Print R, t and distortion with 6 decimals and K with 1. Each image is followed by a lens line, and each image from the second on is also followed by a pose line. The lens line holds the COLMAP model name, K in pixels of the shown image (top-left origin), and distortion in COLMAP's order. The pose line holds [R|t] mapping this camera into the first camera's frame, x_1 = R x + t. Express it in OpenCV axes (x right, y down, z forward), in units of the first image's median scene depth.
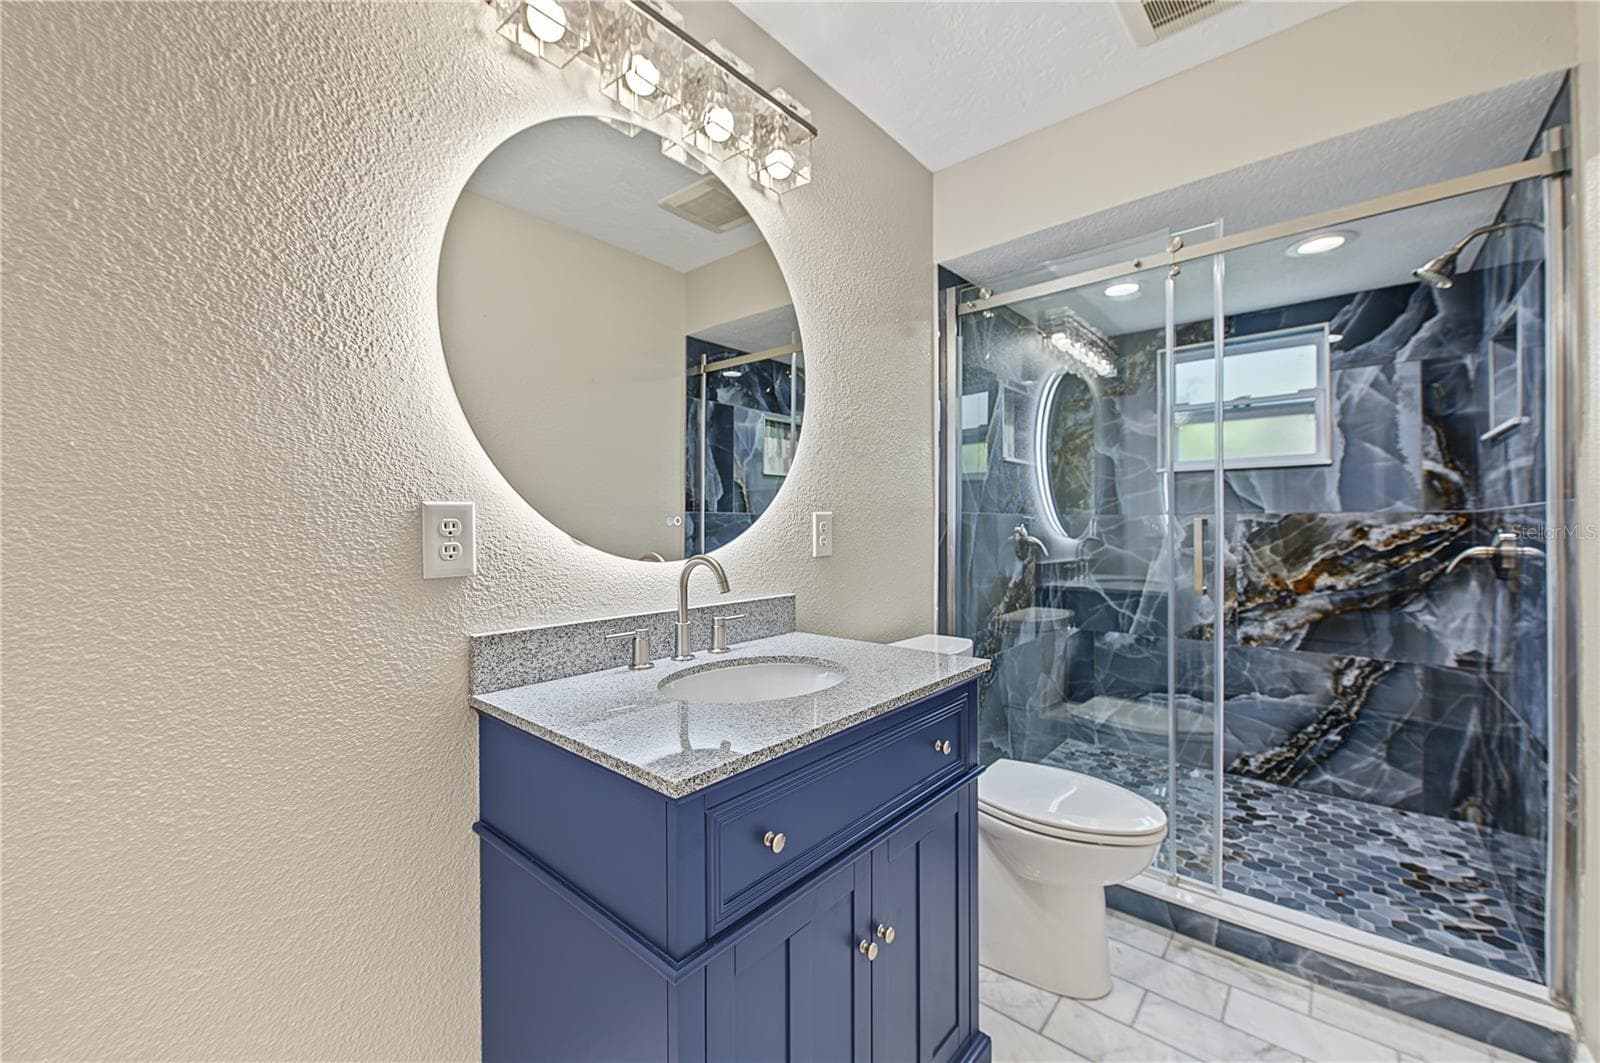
lens RADIAL K [[635.0, 0, 794.6], [0, 635.0, 523.4], [0, 0, 1]] dist [-0.000242, -0.000909]
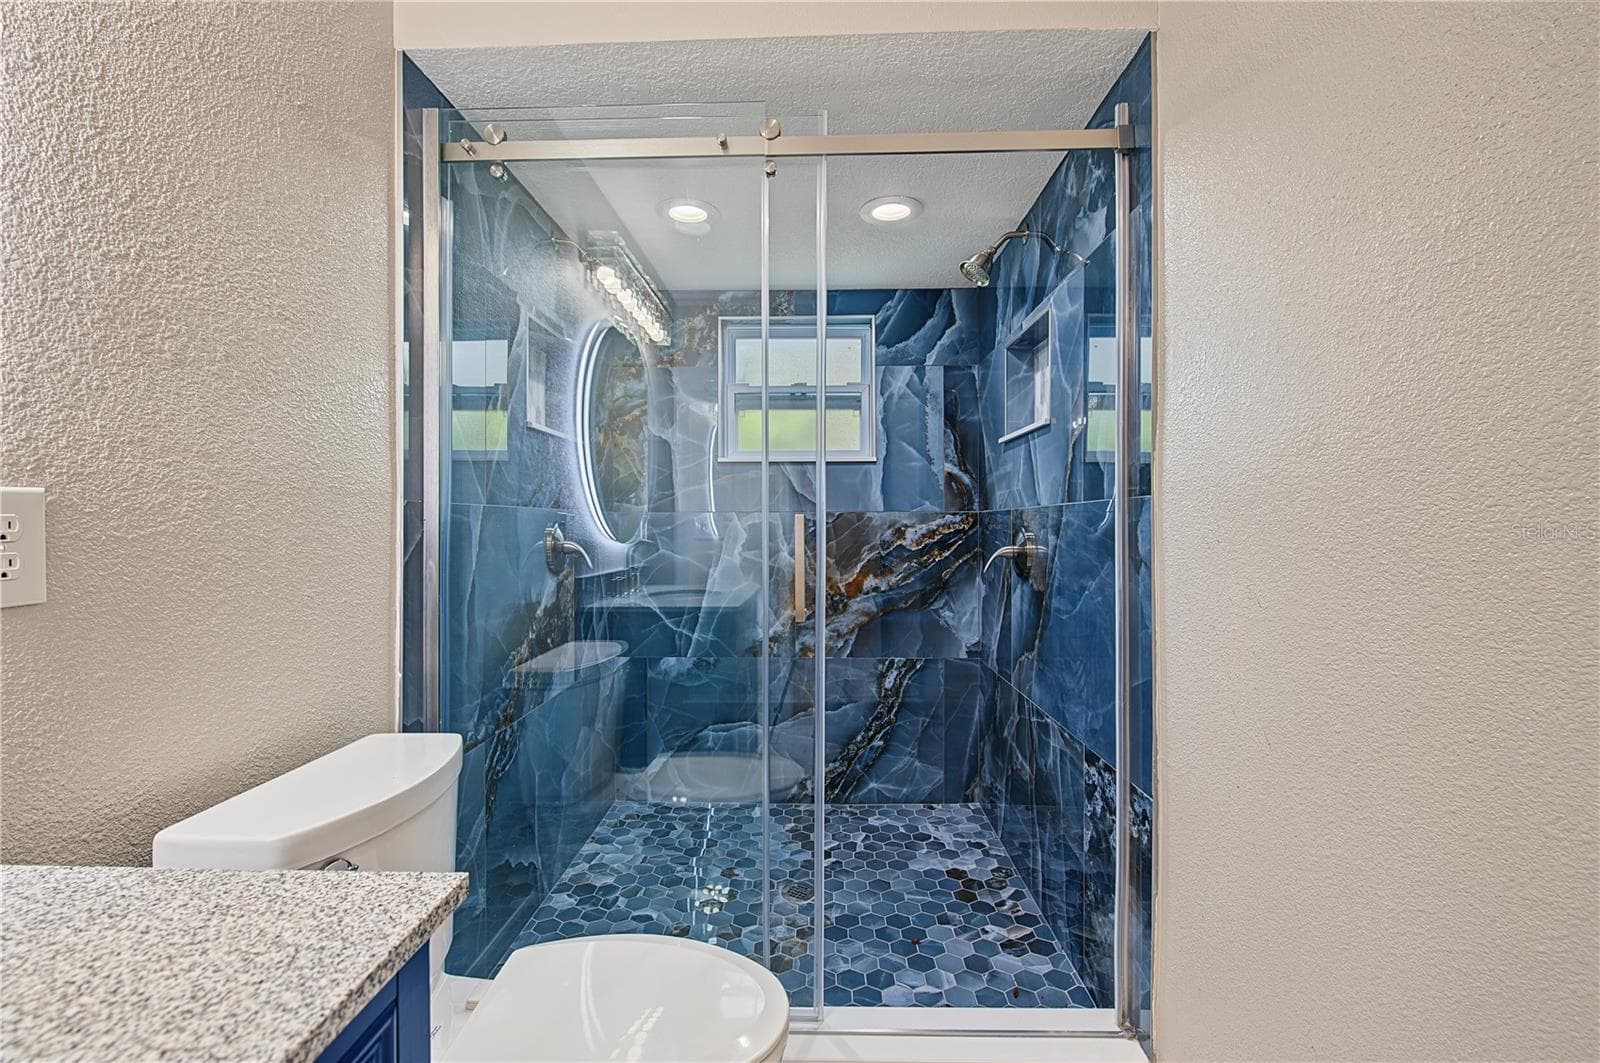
lens RADIAL K [[635.0, 0, 793.7], [0, 635.0, 525.7], [0, 0, 1]] dist [-0.000242, -0.000909]
pose [[0.764576, 0.000293, 0.644534, 0.126227], [-0.001333, 0.999998, 0.001127, 0.003314], [-0.644533, -0.001721, 0.764575, 0.346028]]
